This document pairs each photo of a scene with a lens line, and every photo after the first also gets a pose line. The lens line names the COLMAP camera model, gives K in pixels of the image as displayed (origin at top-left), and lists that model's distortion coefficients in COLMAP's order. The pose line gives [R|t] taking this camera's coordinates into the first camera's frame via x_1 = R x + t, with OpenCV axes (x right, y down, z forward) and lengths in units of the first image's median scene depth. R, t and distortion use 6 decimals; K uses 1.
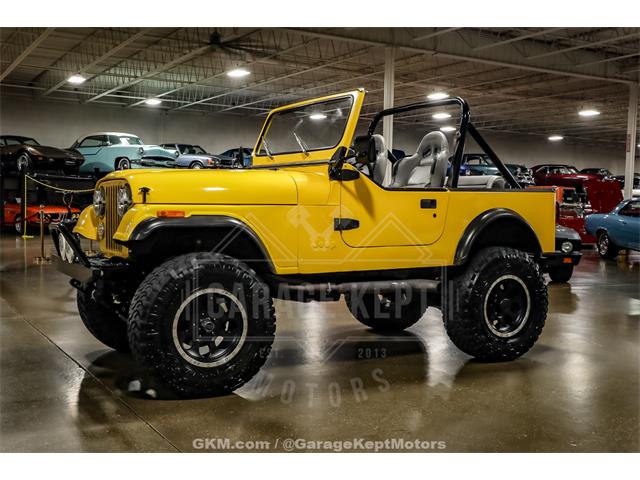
lens RADIAL K [[807.4, 0, 359.7], [0, 807.4, 215.6], [0, 0, 1]] dist [0.009011, 0.017454]
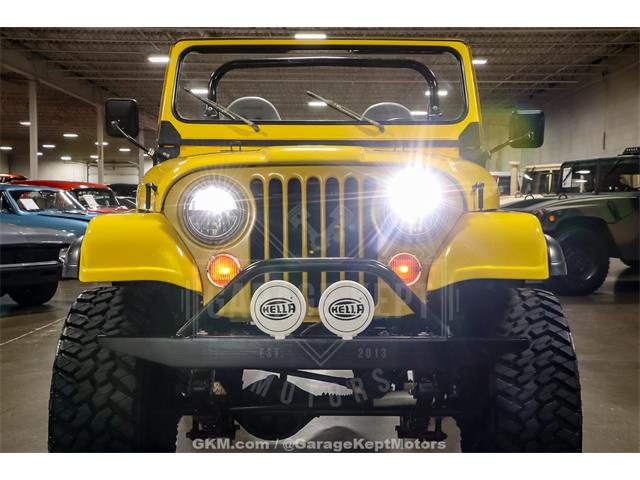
lens RADIAL K [[1052.7, 0, 320.0], [0, 1052.7, 240.0], [0, 0, 1]] dist [-0.026227, -0.011015]
pose [[0.508957, -0.046839, 0.859517, -0.811856], [0.015900, 0.998860, 0.045017, -0.025768], [-0.860645, -0.009245, 0.509122, 0.615912]]
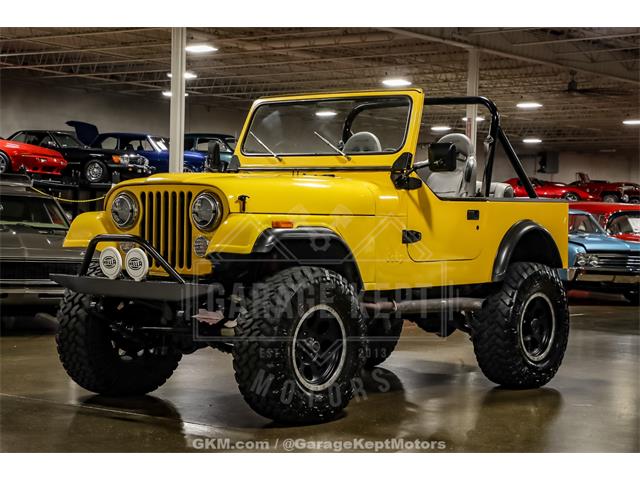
lens RADIAL K [[1362.1, 0, 320.0], [0, 1362.1, 240.0], [0, 0, 1]] dist [0.330892, 0.404797]
pose [[0.945884, 0.002453, 0.324495, -0.582709], [-0.006041, 0.999931, 0.010049, -0.000567], [-0.324448, -0.011465, 0.945834, -0.413063]]
